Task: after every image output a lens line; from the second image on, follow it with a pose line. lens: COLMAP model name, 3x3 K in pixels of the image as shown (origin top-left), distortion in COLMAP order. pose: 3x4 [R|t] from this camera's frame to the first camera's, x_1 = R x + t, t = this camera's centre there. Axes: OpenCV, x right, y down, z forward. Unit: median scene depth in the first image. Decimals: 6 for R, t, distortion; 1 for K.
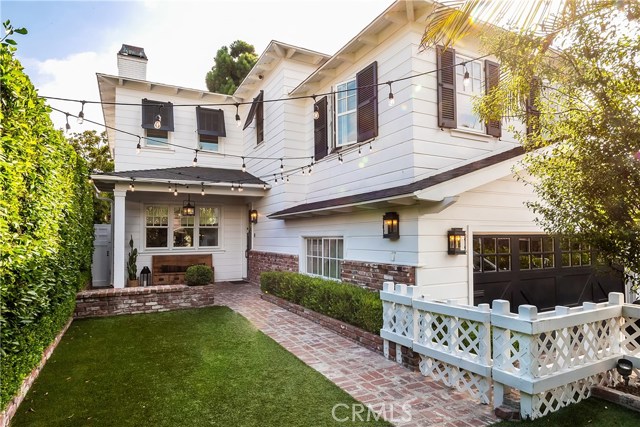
lens RADIAL K [[371.3, 0, 331.4], [0, 371.3, 221.8], [0, 0, 1]] dist [0.010476, -0.003797]
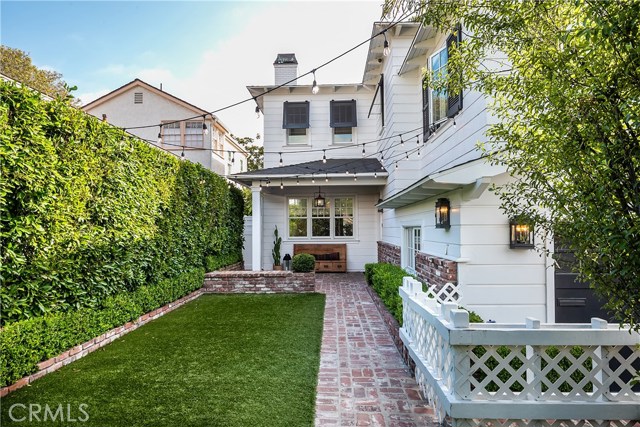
lens RADIAL K [[402.7, 0, 326.4], [0, 402.7, 213.7], [0, 0, 1]] dist [0.009067, 0.000324]
pose [[0.867849, -0.017360, -0.496525, 0.347166], [0.021343, 0.999769, 0.002350, 0.001698], [0.496369, -0.012636, 0.868019, 0.041360]]
